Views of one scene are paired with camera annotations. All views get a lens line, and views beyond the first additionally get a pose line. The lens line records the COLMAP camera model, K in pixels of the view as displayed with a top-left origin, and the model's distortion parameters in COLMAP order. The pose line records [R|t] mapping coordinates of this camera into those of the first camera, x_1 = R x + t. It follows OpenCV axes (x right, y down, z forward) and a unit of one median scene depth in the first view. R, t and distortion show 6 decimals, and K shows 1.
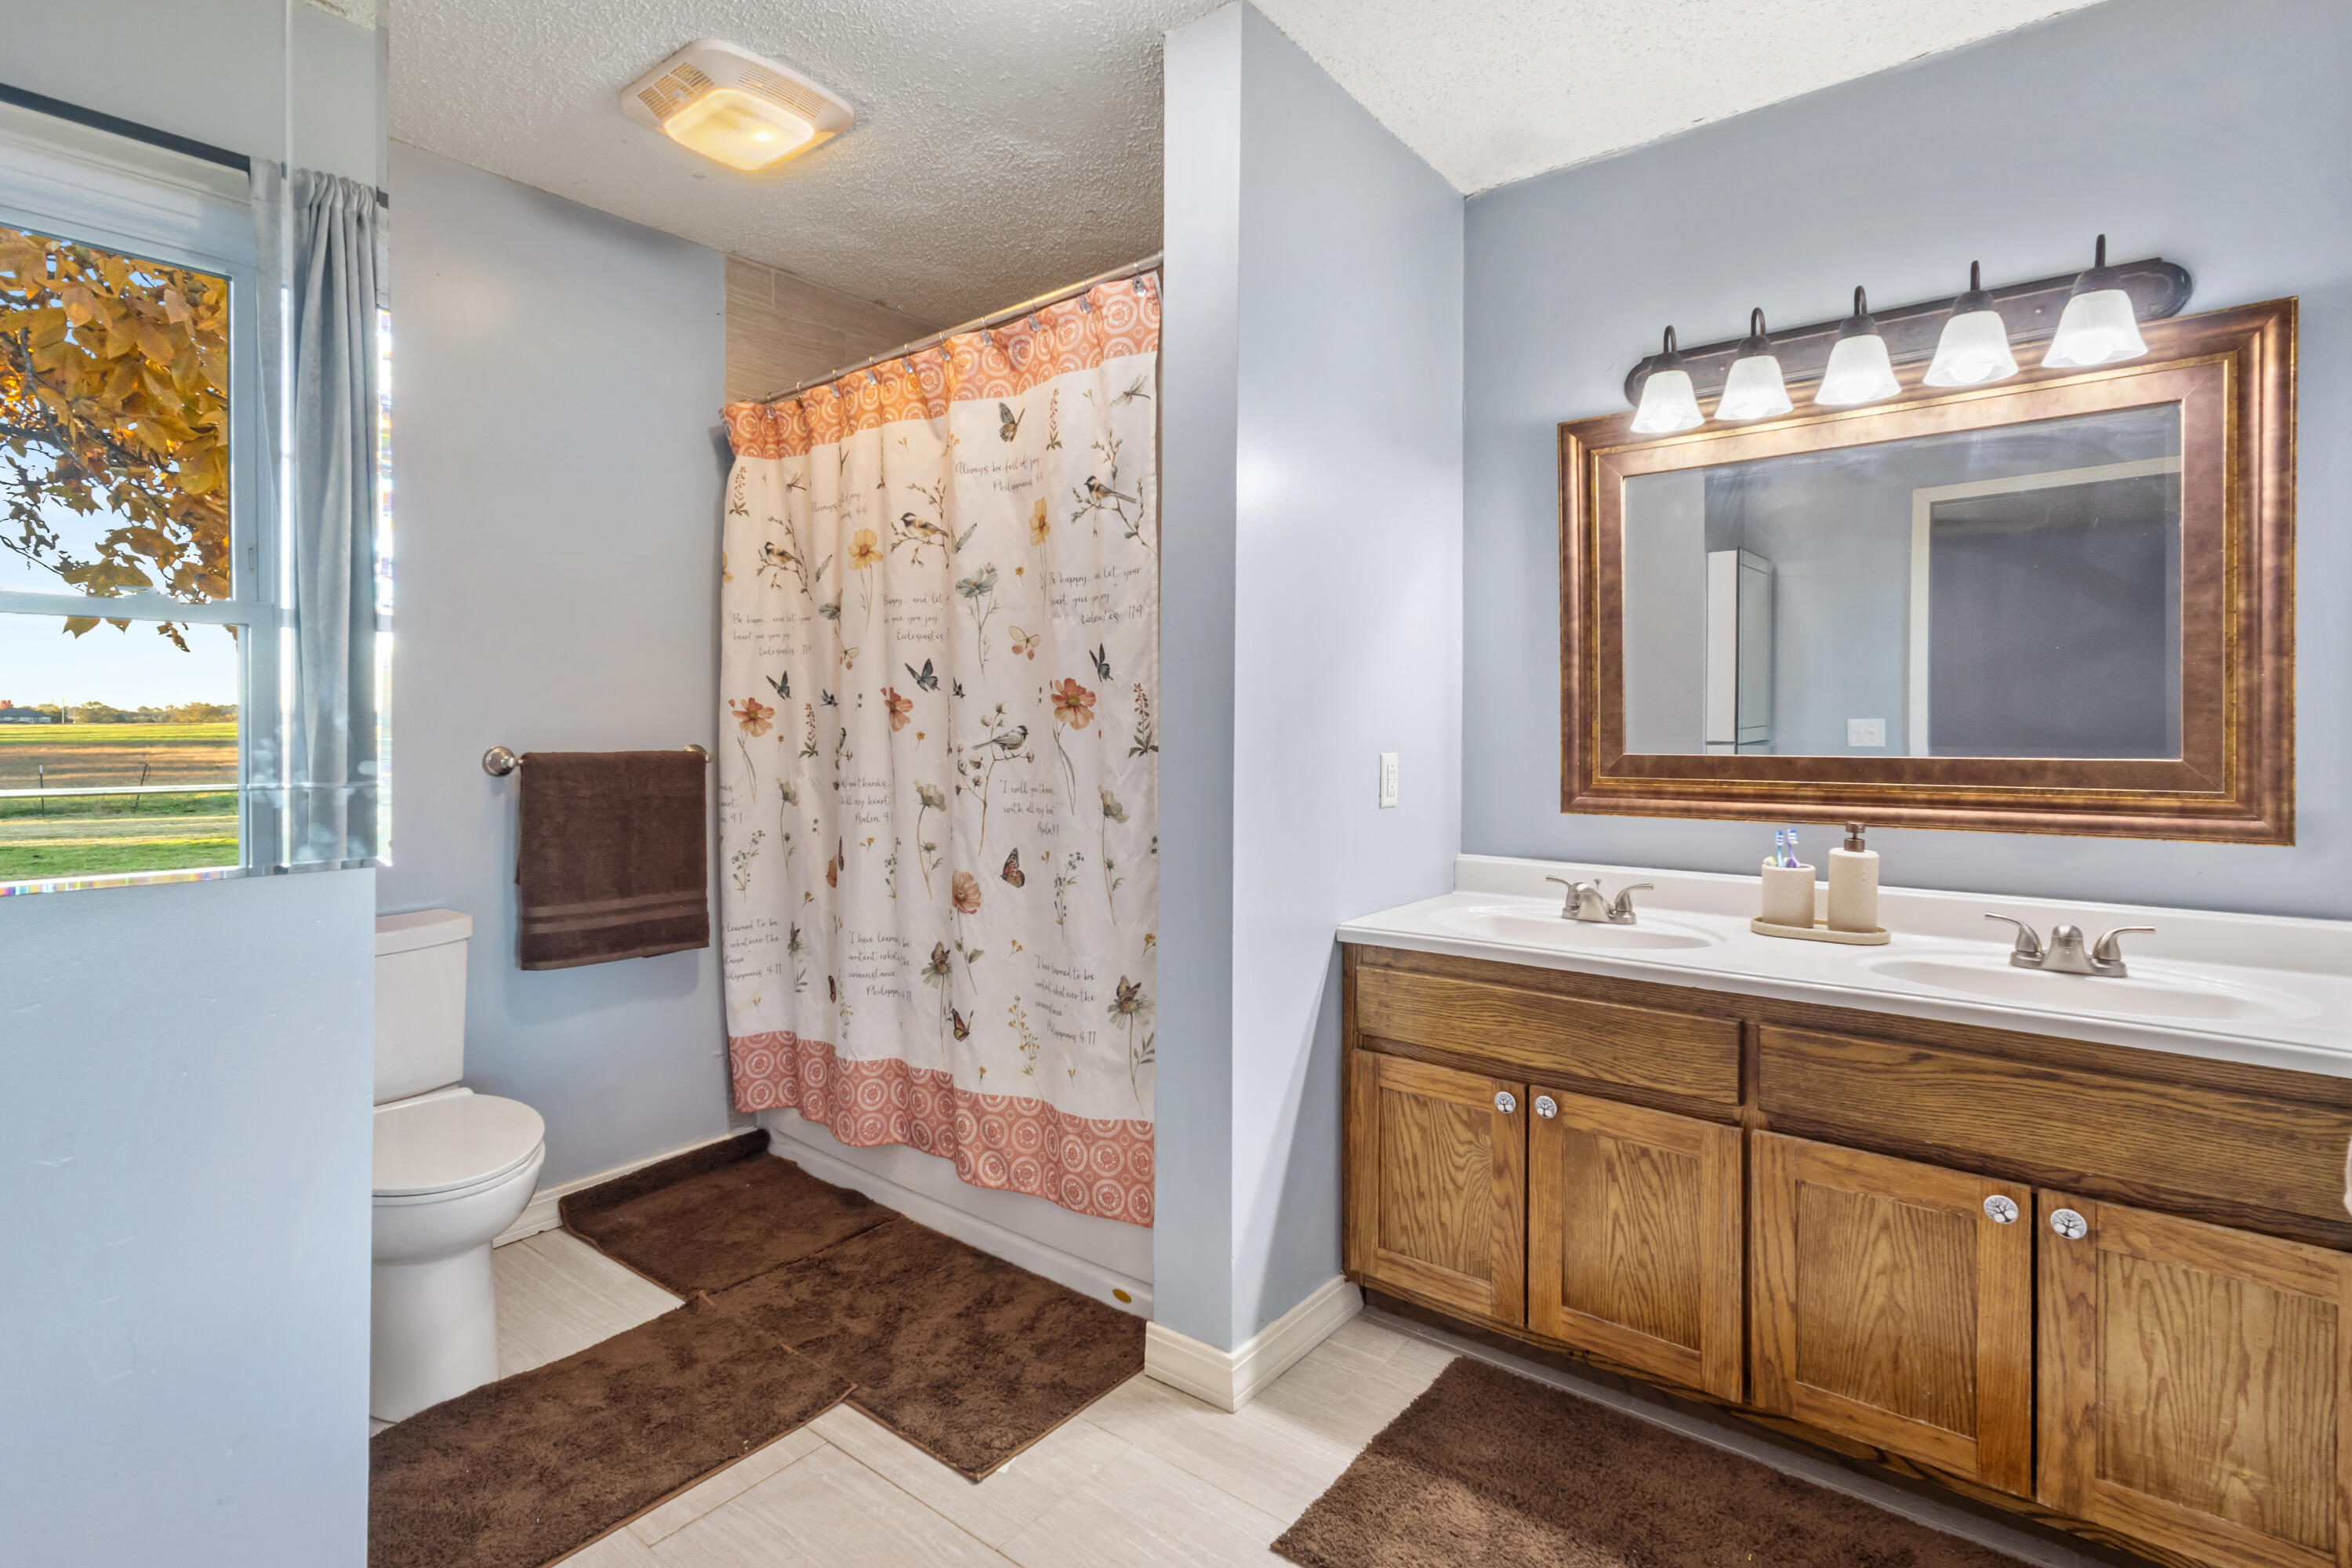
lens RADIAL K [[1137.6, 0, 1173.7], [0, 1137.6, 769.5], [0, 0, 1]] dist [0.011832, 0.001044]
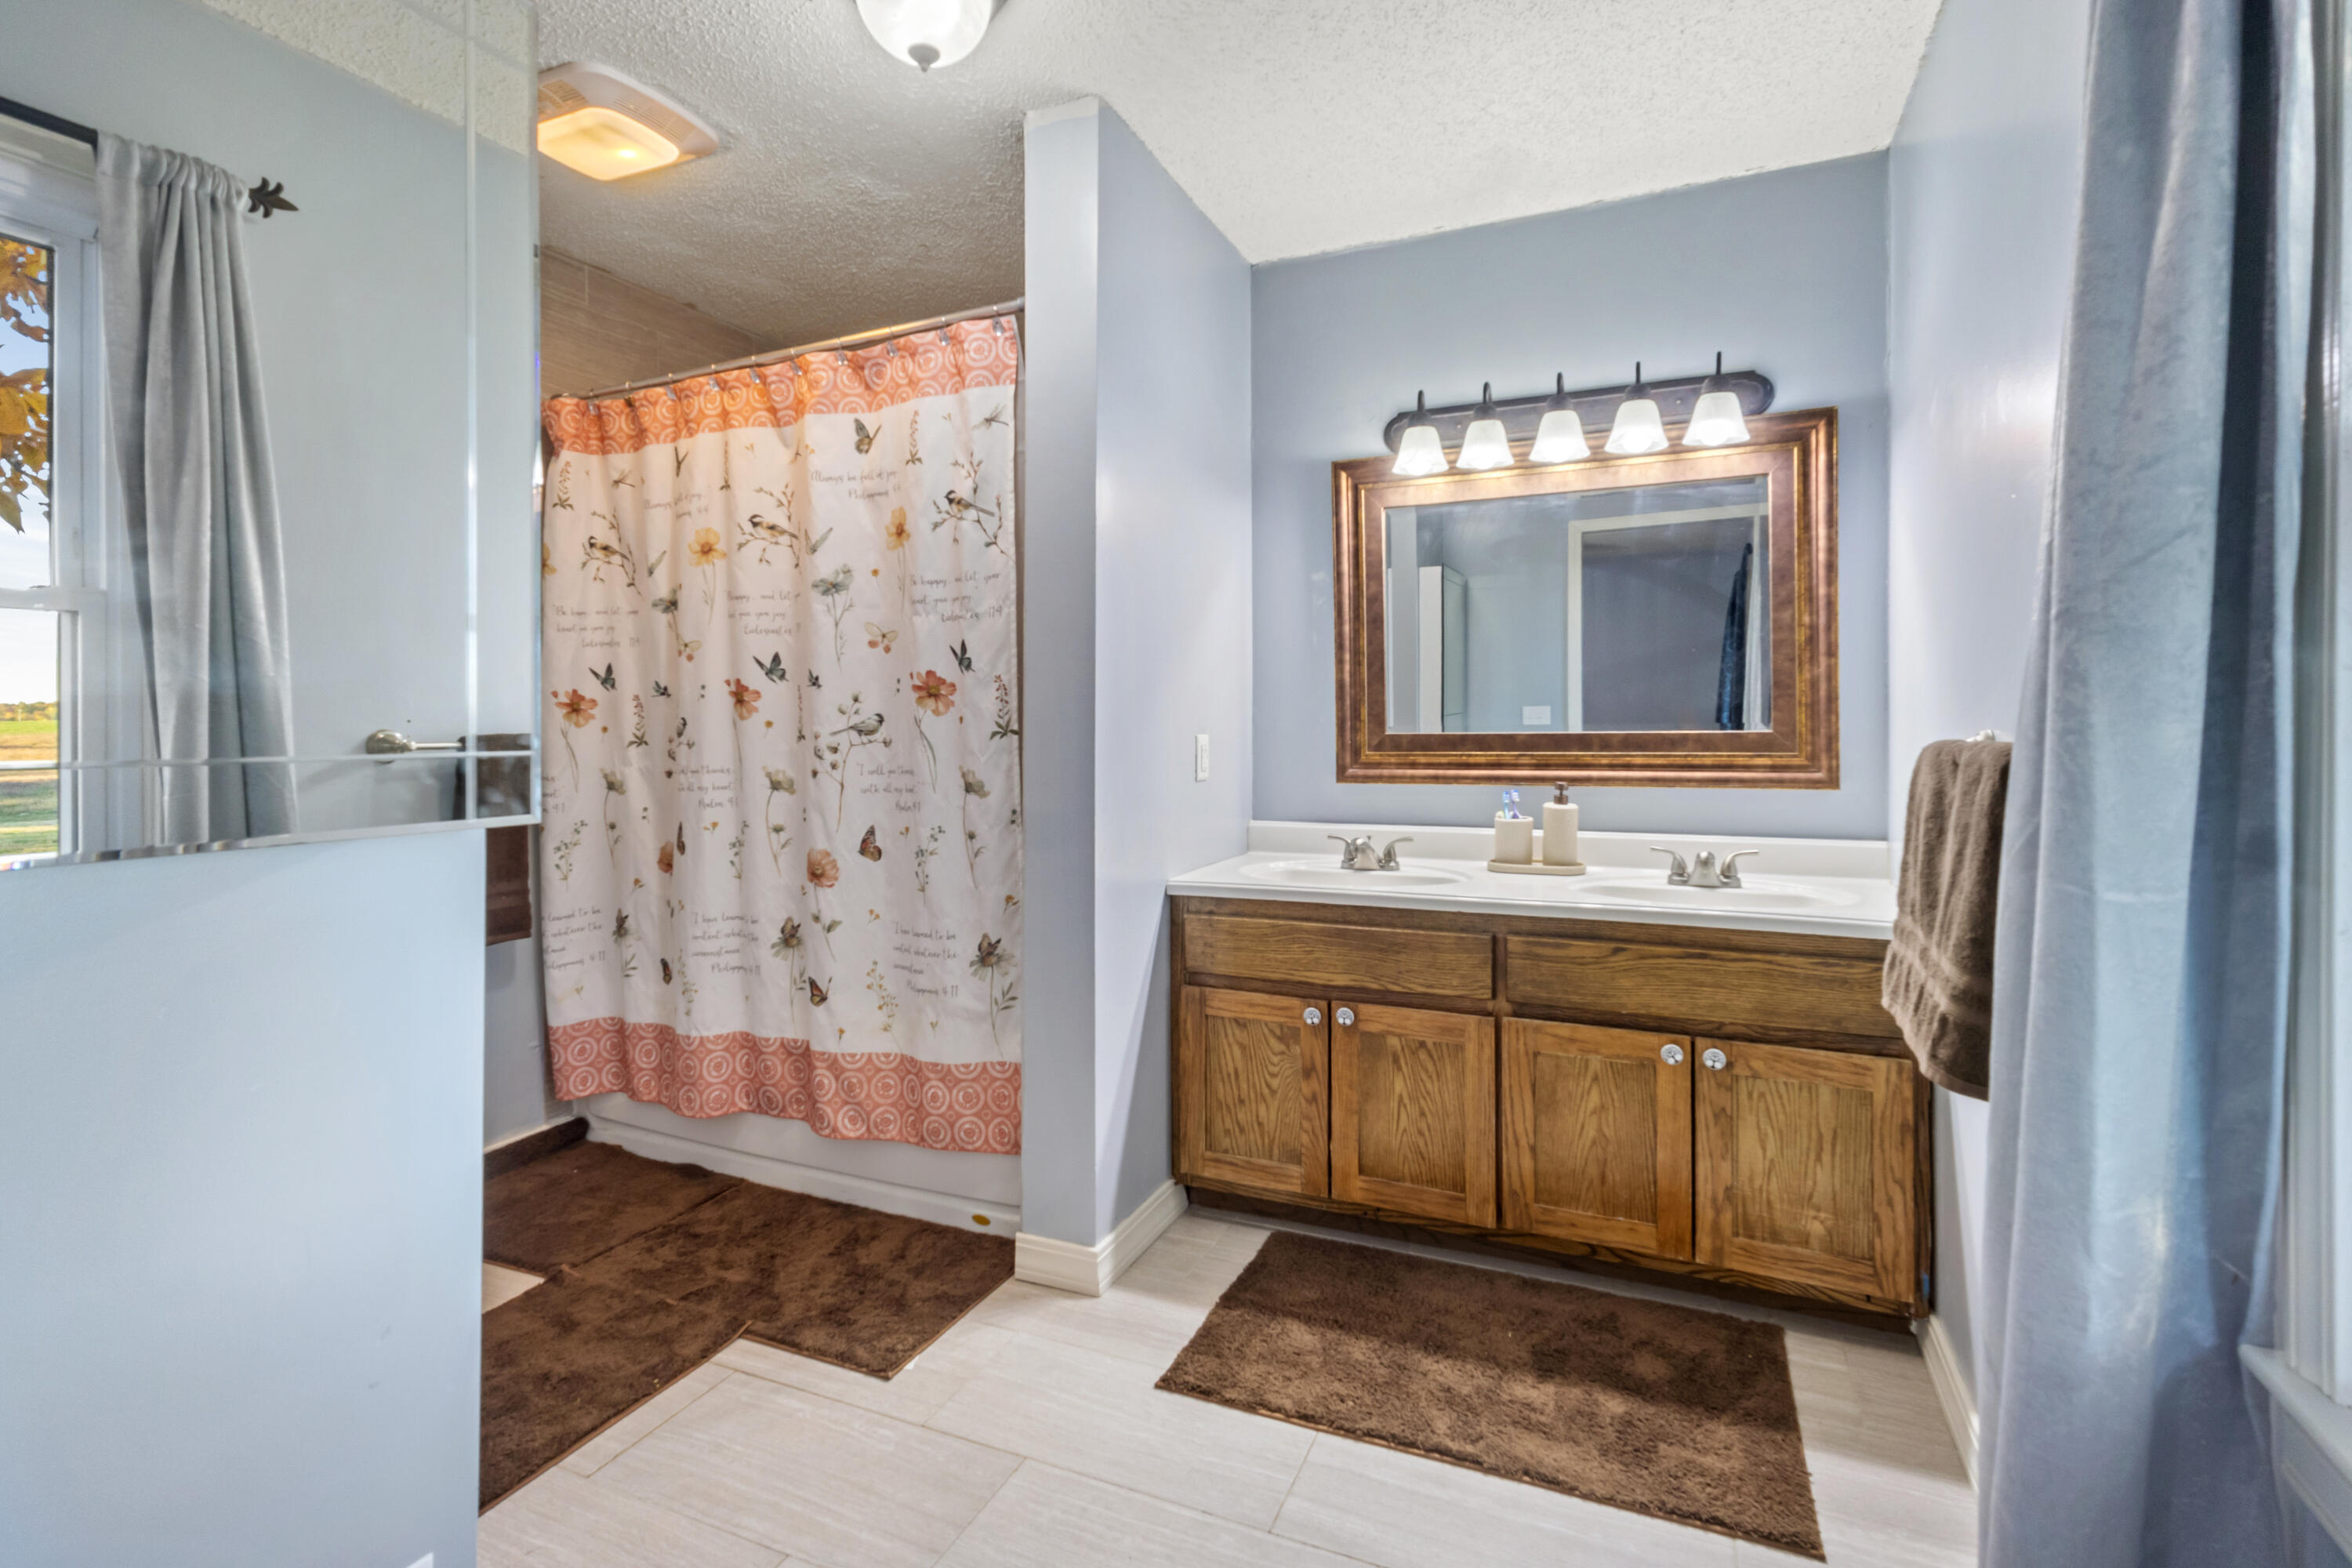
lens RADIAL K [[1103.4, 0, 1157.4], [0, 1103.4, 767.4], [0, 0, 1]] dist [0.012941, -0.000235]
pose [[0.971732, -0.017800, 0.235413, -0.135390], [0.016694, 0.999838, 0.006693, 0.011831], [-0.235494, -0.002574, 0.971872, -0.108116]]
